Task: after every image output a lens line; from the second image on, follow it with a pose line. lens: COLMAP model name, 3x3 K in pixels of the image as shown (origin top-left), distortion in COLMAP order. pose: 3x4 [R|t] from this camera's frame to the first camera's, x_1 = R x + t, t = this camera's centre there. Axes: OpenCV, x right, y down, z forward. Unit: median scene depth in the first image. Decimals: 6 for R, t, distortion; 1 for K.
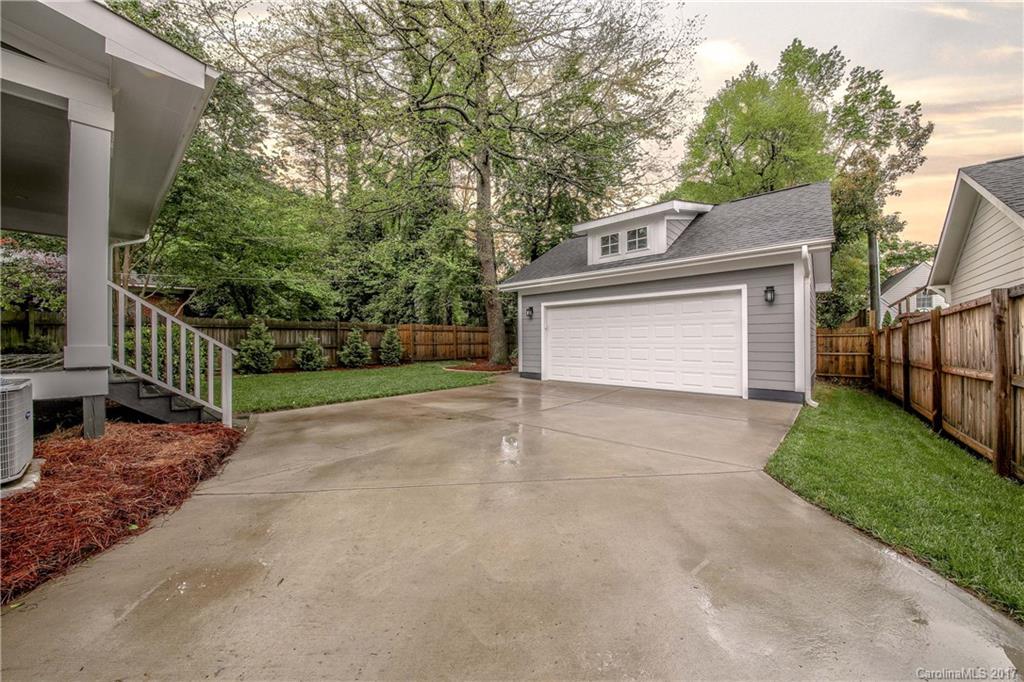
lens RADIAL K [[370.4, 0, 498.6], [0, 370.4, 331.9], [0, 0, 1]] dist [0.000906, -0.007030]
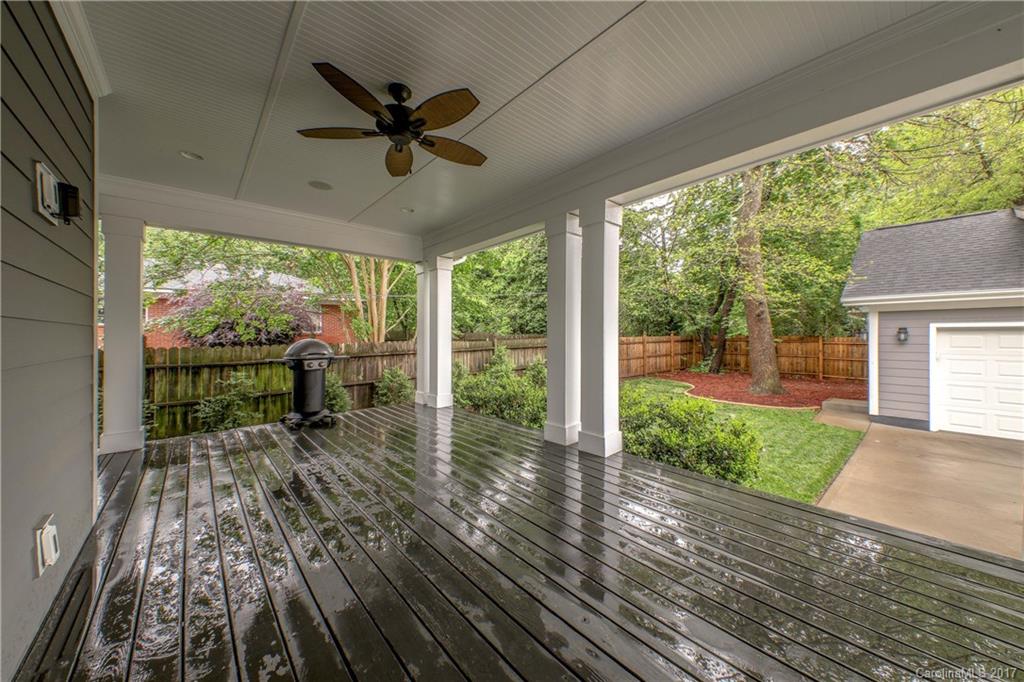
lens RADIAL K [[361.6, 0, 481.6], [0, 361.6, 332.8], [0, 0, 1]] dist [0.000065, -0.000060]
pose [[0.984702, -0.006783, -0.174115, -0.488236], [0.010298, 0.999761, 0.019293, -0.064327], [0.173942, -0.020791, 0.984536, 0.122493]]
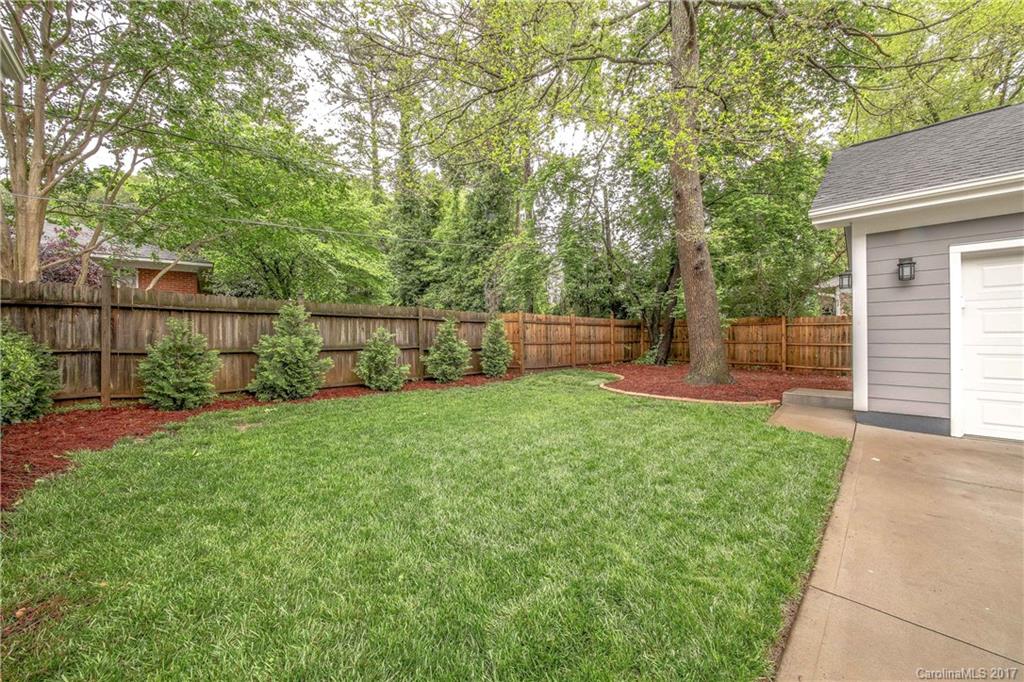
lens RADIAL K [[370.4, 0, 498.6], [0, 370.4, 331.9], [0, 0, 1]] dist [0.000906, -0.007030]
pose [[0.996416, 0.000400, -0.084589, -0.273625], [0.000043, 0.999986, 0.005231, 0.011520], [0.084590, -0.005216, 0.996402, 0.437185]]
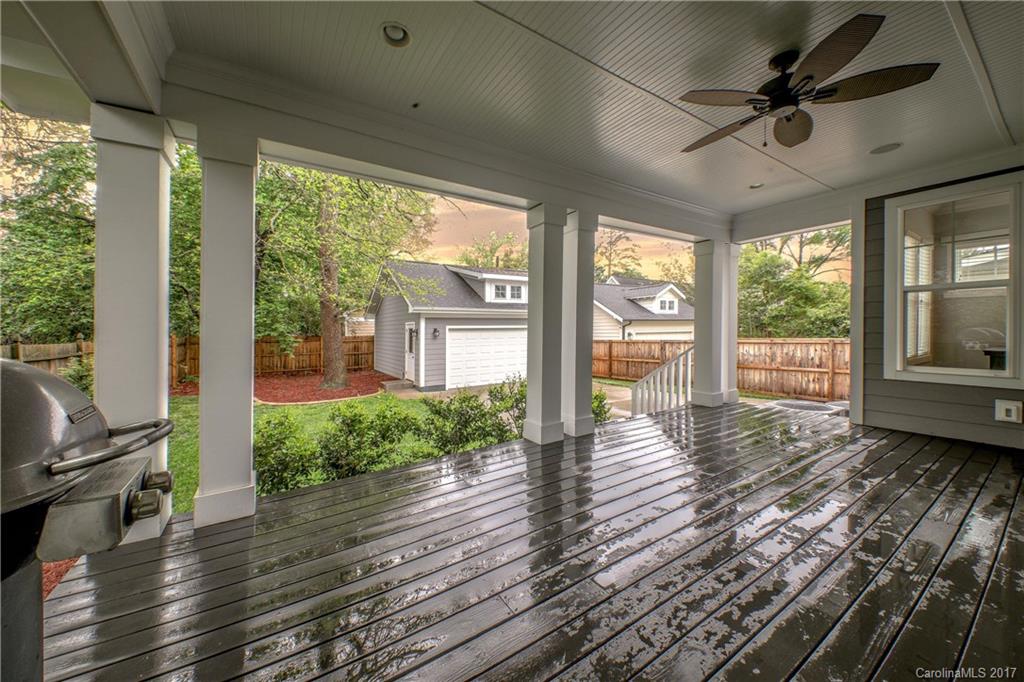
lens RADIAL K [[370.4, 0, 498.6], [0, 370.4, 331.9], [0, 0, 1]] dist [0.000906, -0.007030]
pose [[0.286511, -0.000696, 0.958077, -0.776311], [-0.014403, 0.999884, 0.005034, -0.052834], [-0.957969, -0.015242, 0.286467, 0.385554]]
